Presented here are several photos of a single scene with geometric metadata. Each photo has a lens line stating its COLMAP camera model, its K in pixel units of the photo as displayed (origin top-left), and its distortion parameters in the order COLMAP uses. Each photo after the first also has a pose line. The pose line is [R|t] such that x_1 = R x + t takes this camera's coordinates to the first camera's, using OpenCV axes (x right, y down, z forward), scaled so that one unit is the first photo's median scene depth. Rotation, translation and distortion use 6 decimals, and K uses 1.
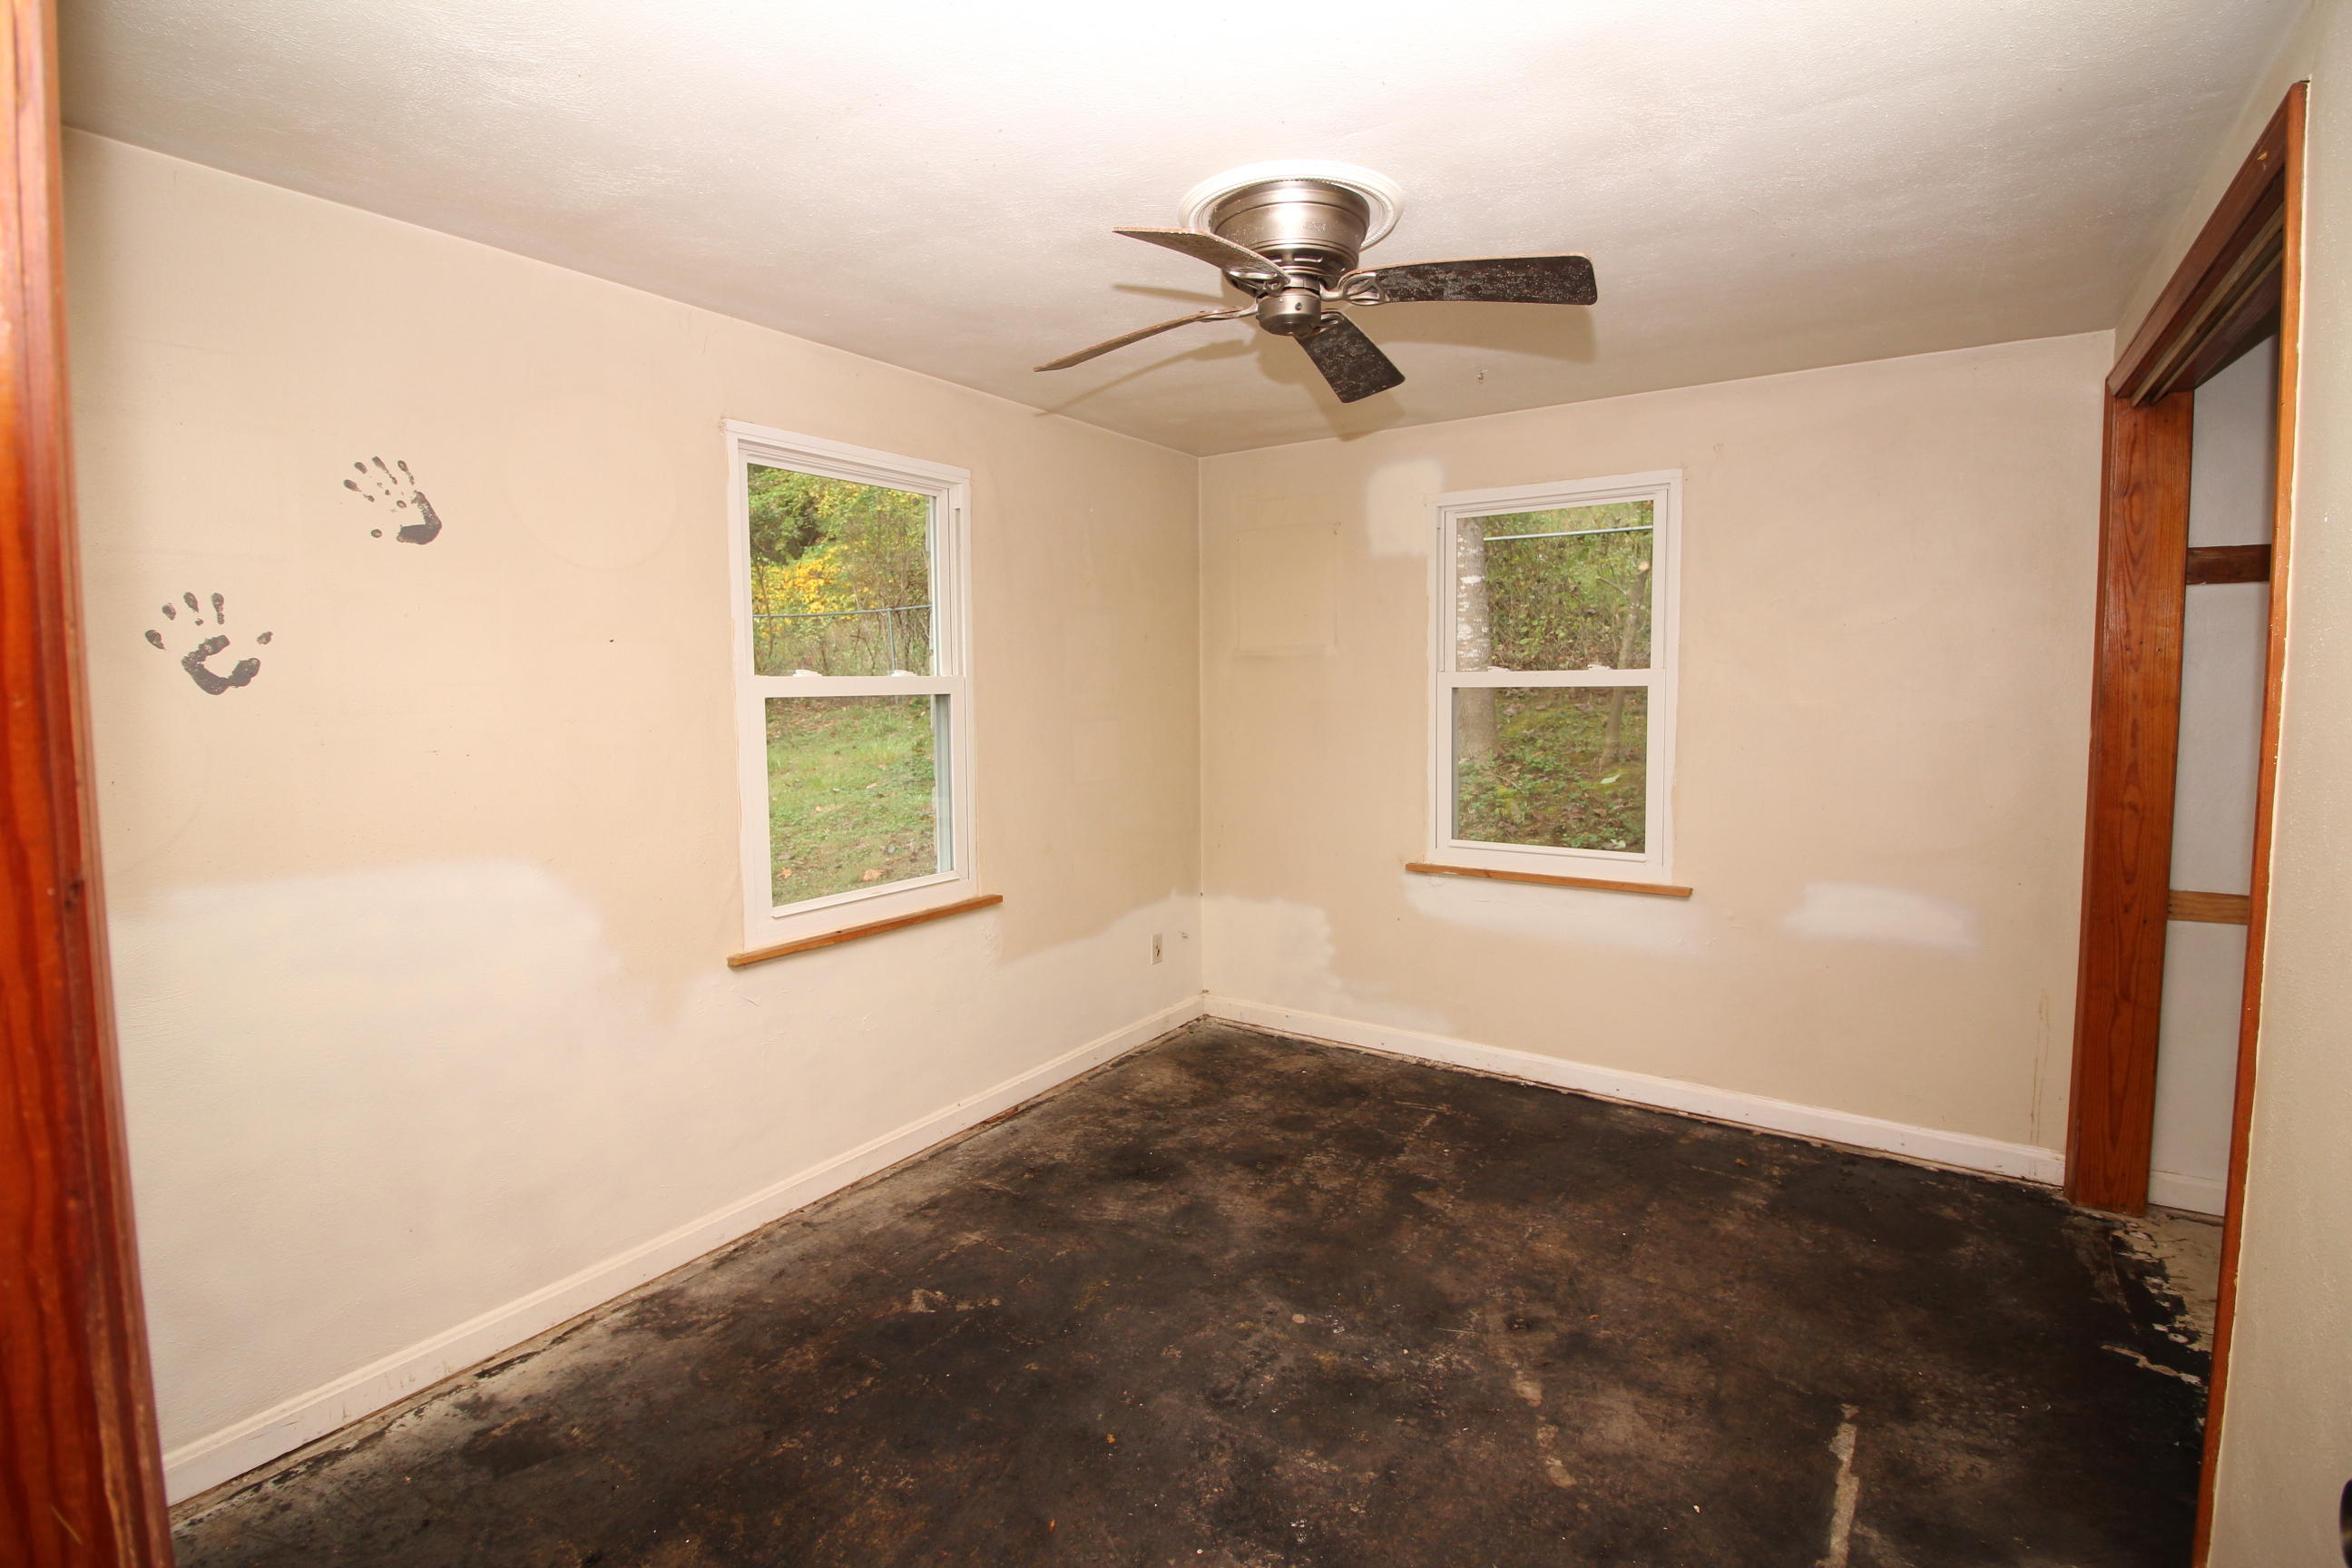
lens RADIAL K [[1087.6, 0, 1177.3], [0, 1087.6, 770.7], [0, 0, 1]] dist [-0.010219, -0.006505]
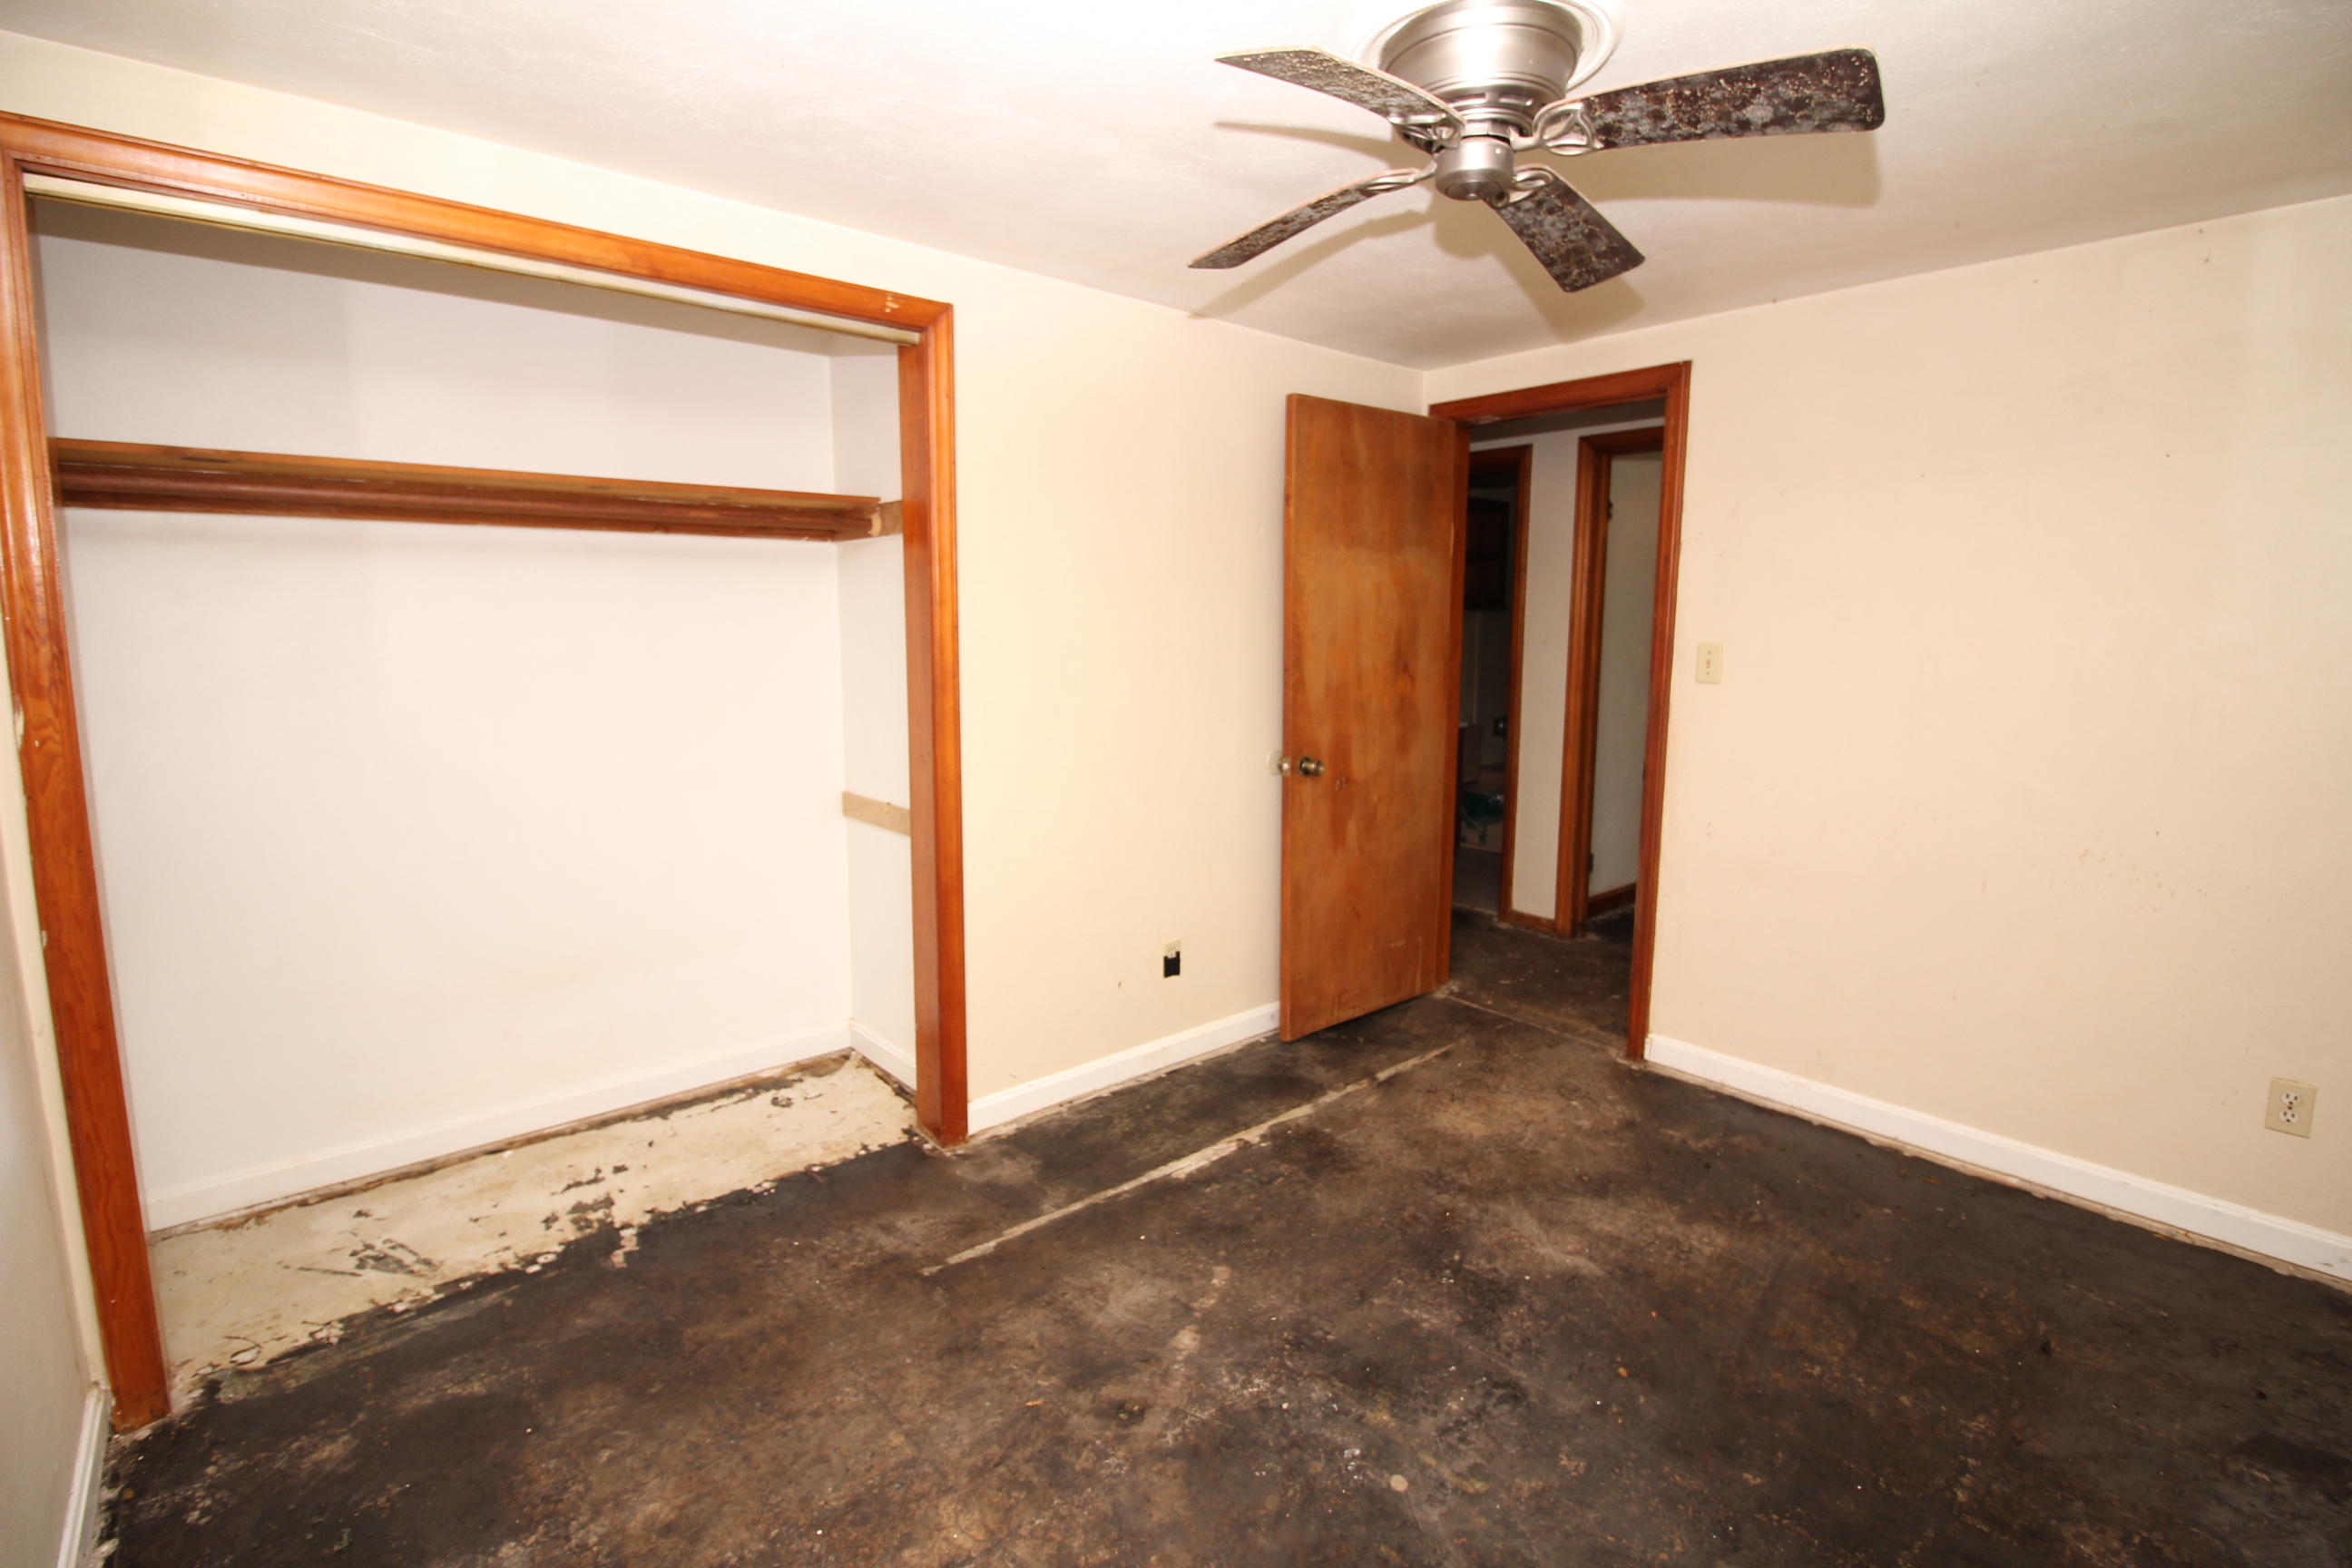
lens RADIAL K [[1087.6, 0, 1172.3], [0, 1087.6, 773.0], [0, 0, 1]] dist [-0.010219, -0.006505]
pose [[-0.965481, -0.033583, 0.258299, 0.094935], [0.024627, 0.975442, 0.218874, -0.149743], [-0.259307, 0.217680, -0.940944, 1.778697]]
